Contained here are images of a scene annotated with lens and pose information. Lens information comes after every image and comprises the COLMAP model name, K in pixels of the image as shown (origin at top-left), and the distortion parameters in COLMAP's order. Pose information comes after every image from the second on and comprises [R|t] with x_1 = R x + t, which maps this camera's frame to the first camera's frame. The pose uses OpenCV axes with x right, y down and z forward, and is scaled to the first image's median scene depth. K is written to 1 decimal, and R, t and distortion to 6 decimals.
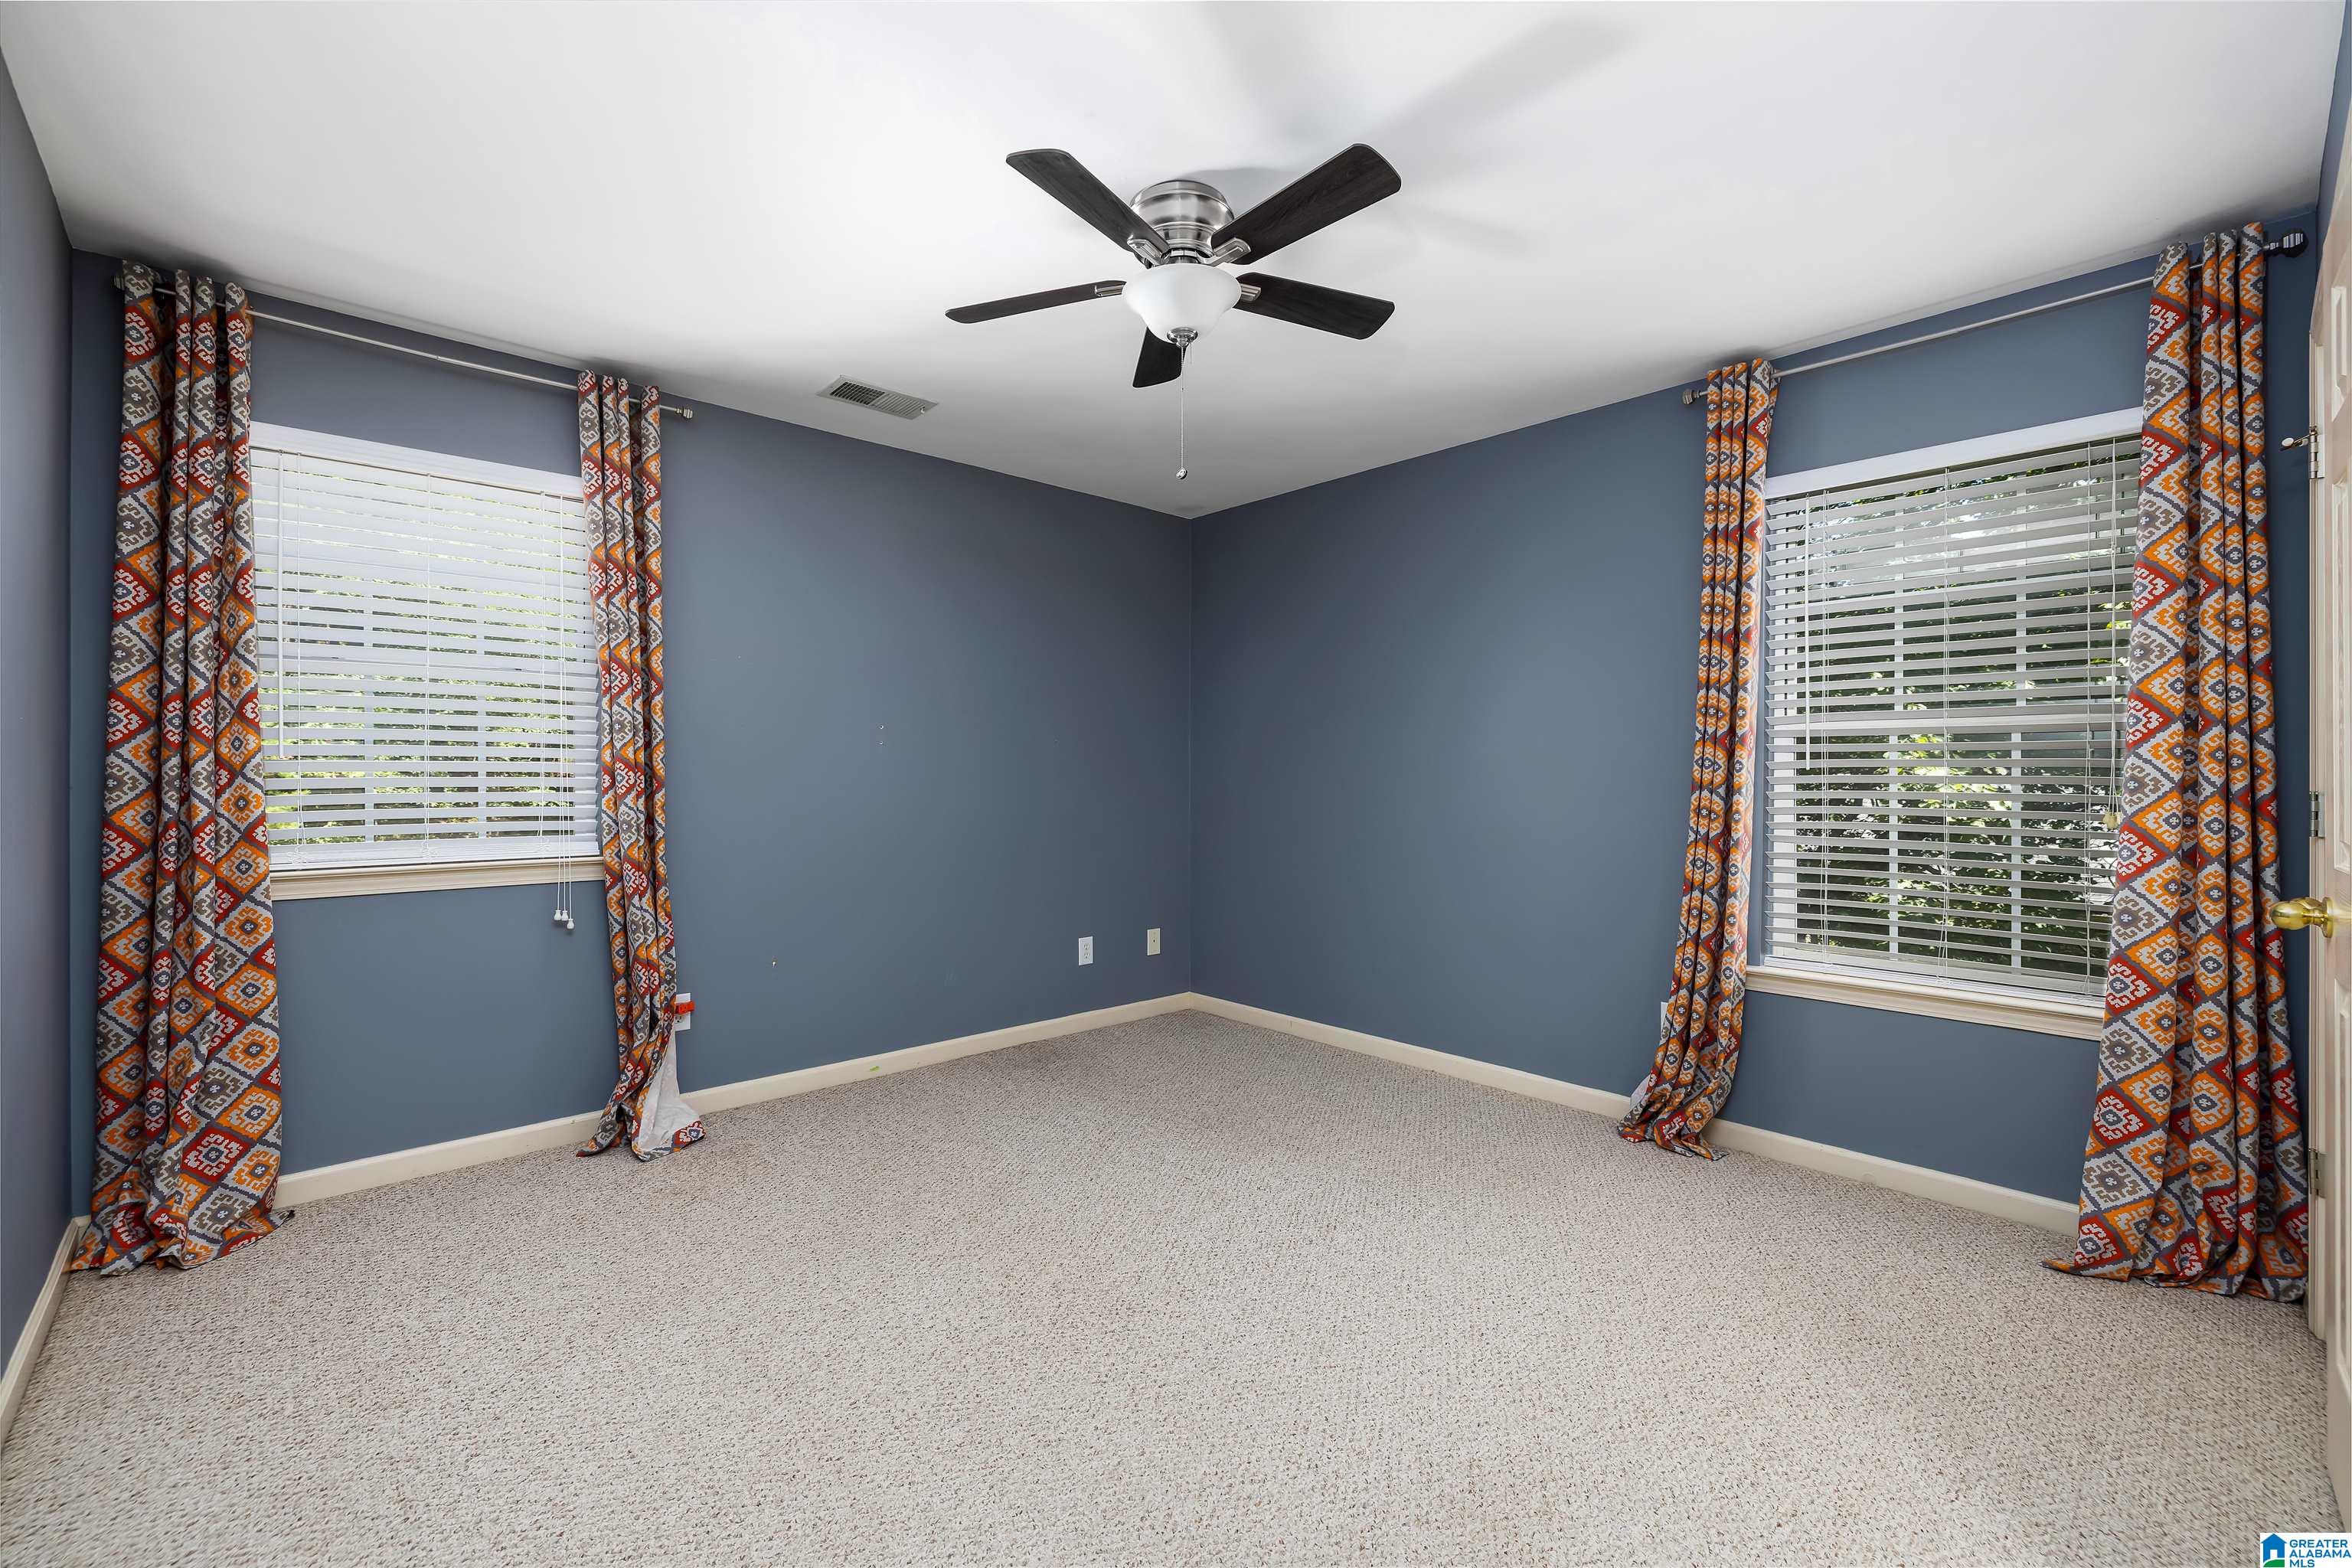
lens RADIAL K [[981.1, 0, 1176.0], [0, 981.1, 784.0], [0, 0, 1]] dist [0.000268, -0.000063]
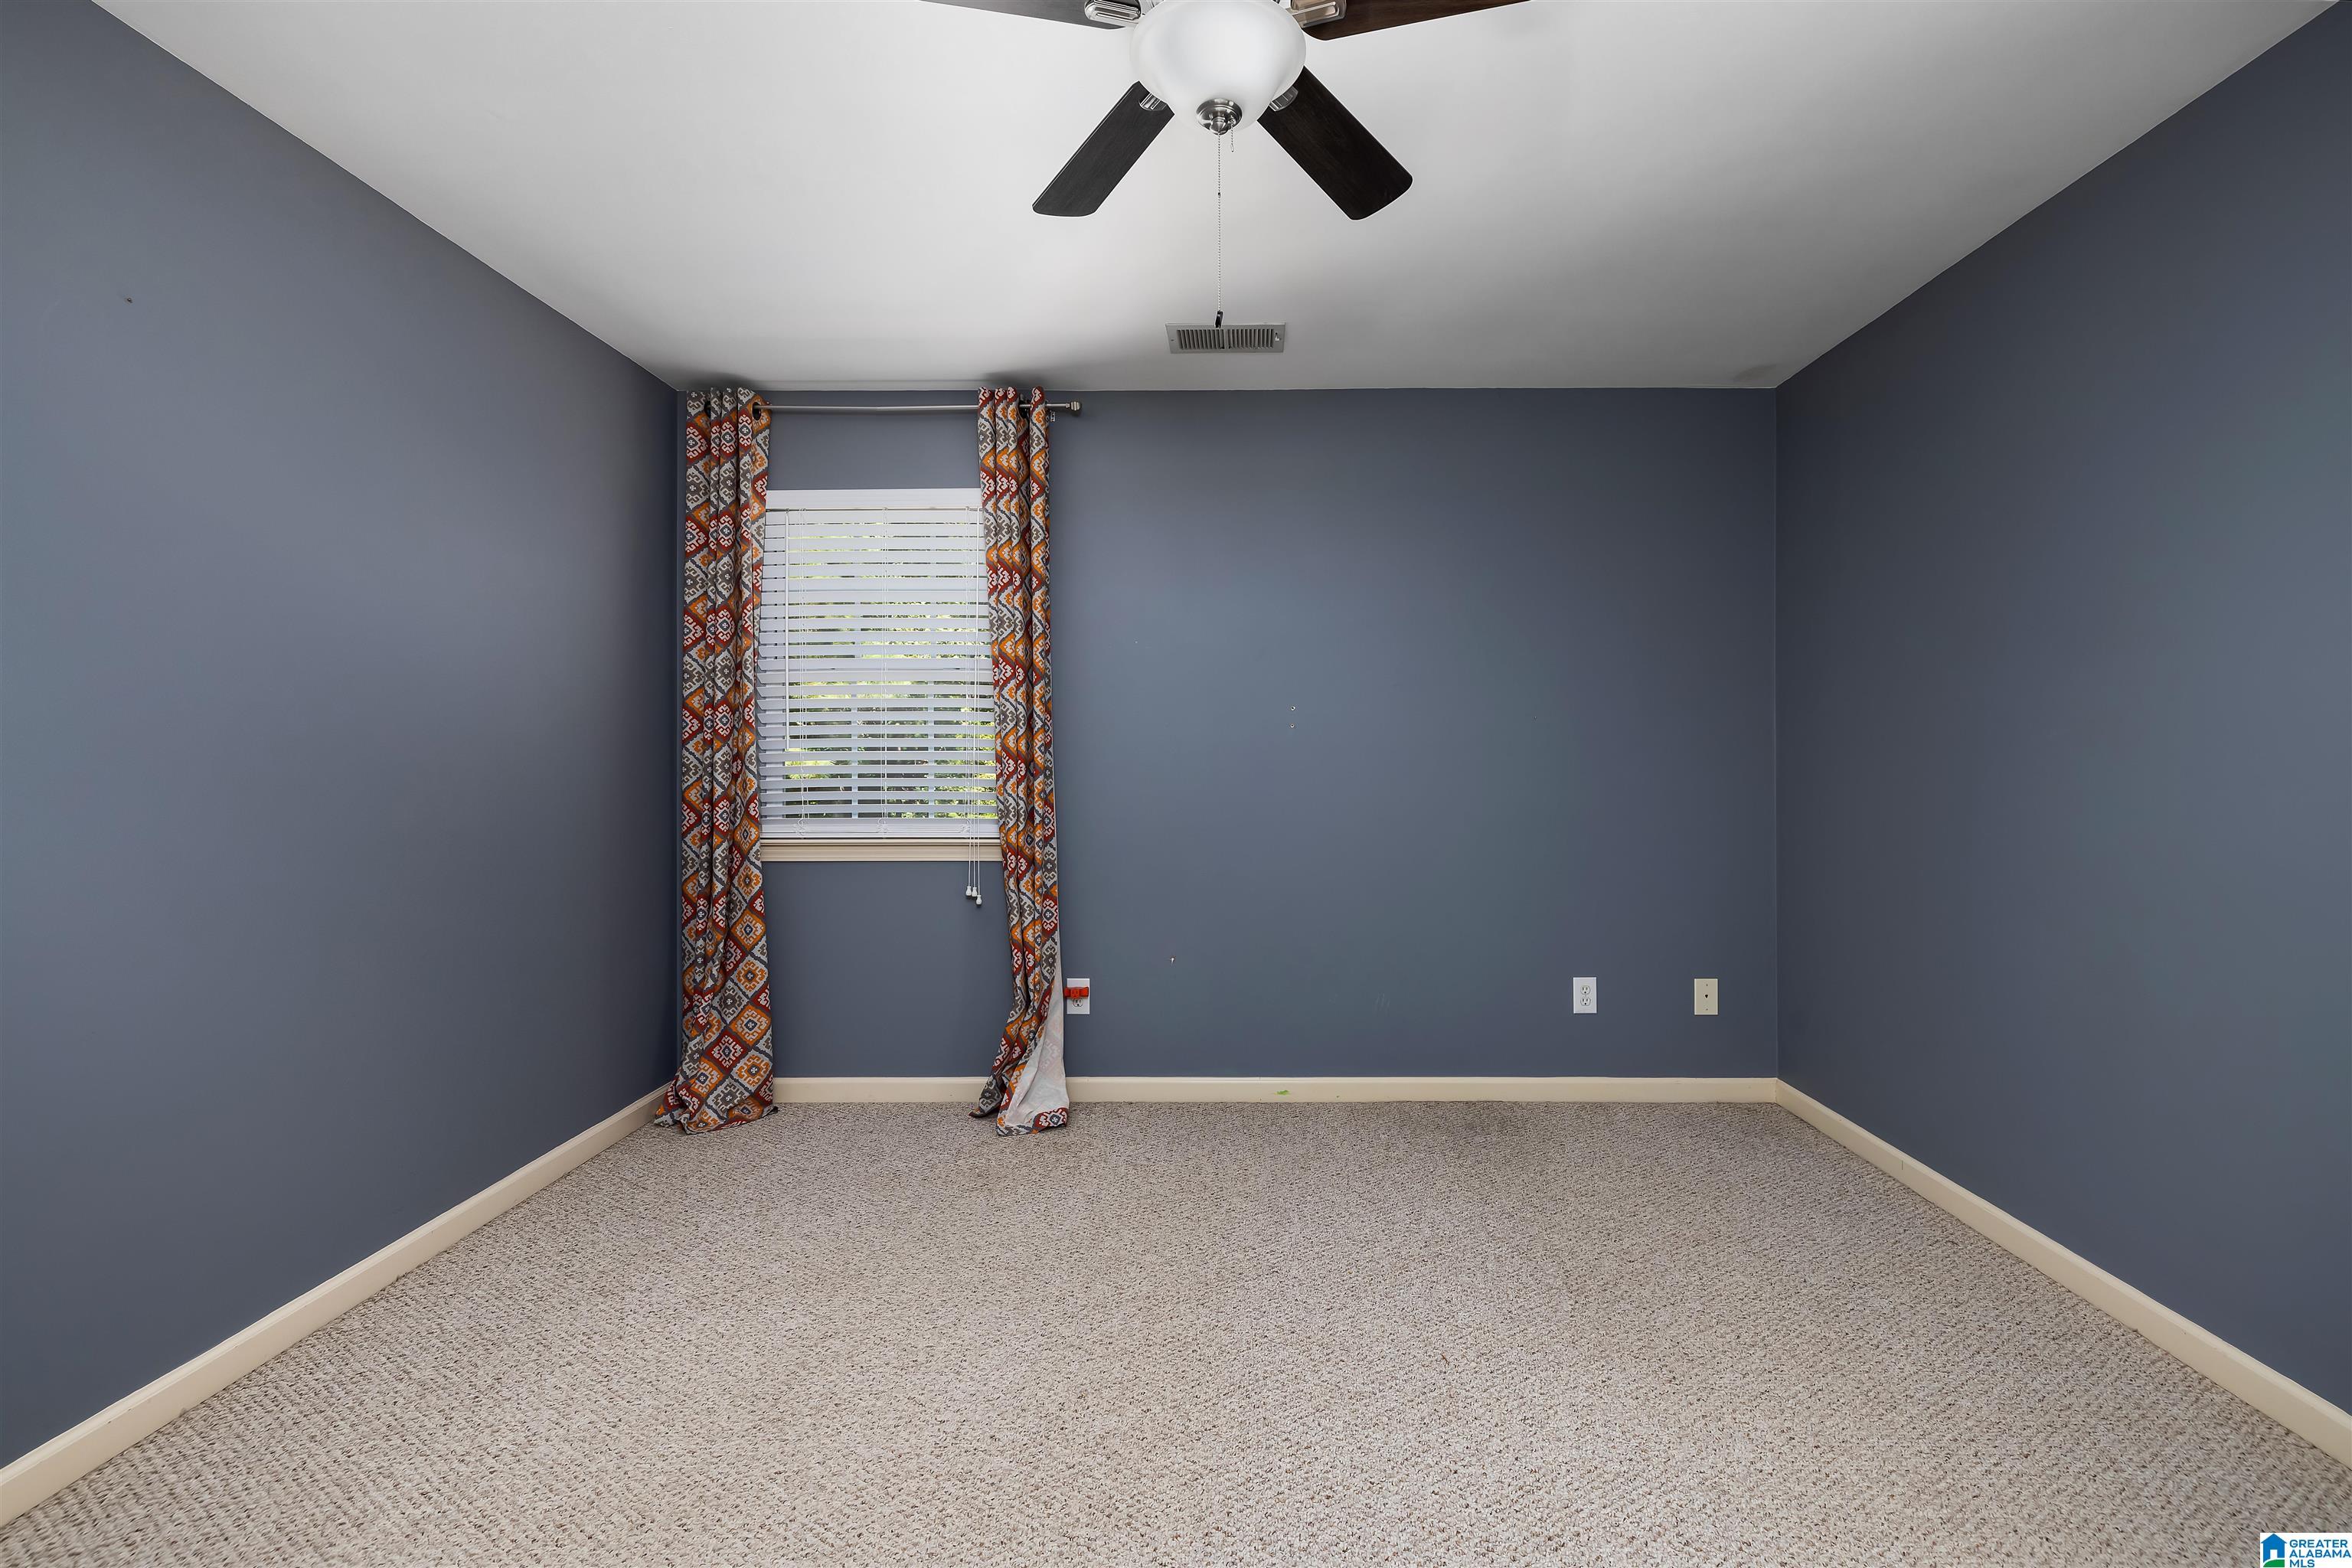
lens RADIAL K [[1026.3, 0, 1176.0], [0, 1026.3, 766.8], [0, 0, 1]] dist [0.001332, -0.000122]
pose [[0.734851, 0.002216, -0.678225, 0.320289], [-0.004010, 0.999991, -0.001078, -0.004774], [0.678217, 0.003512, 0.734853, 0.316518]]
